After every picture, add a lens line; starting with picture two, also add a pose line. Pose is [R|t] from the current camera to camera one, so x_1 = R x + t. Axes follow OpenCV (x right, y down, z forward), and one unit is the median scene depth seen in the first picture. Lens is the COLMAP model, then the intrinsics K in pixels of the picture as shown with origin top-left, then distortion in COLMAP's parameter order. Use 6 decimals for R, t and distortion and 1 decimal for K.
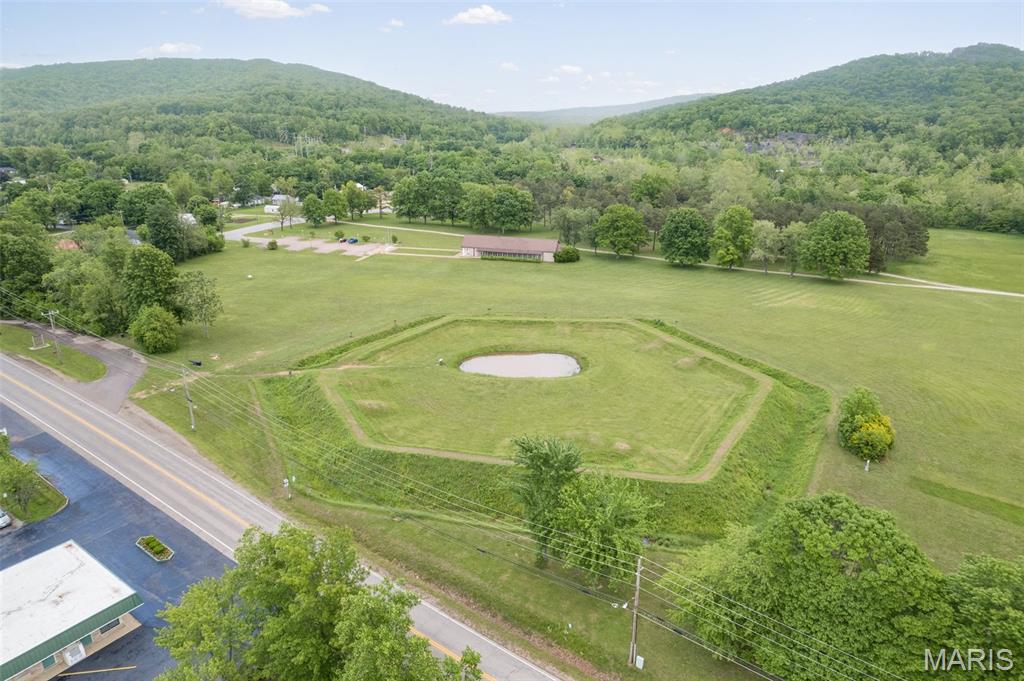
lens RADIAL K [[653.7, 0, 516.0], [0, 653.7, 345.8], [0, 0, 1]] dist [-0.080261, 0.073678]
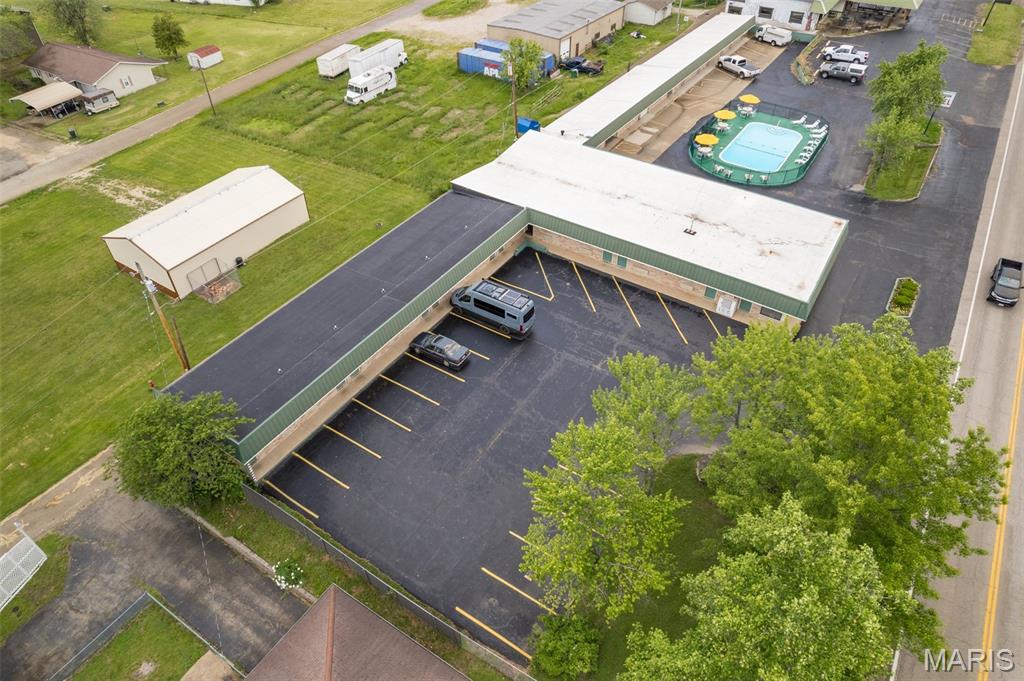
lens RADIAL K [[653.7, 0, 516.0], [0, 653.7, 345.8], [0, 0, 1]] dist [-0.080261, 0.073678]
pose [[0.035737, 0.666736, -0.744437, 0.002775], [-0.332485, 0.710410, 0.620299, 0.012869], [0.942431, 0.225347, 0.247067, 0.116241]]
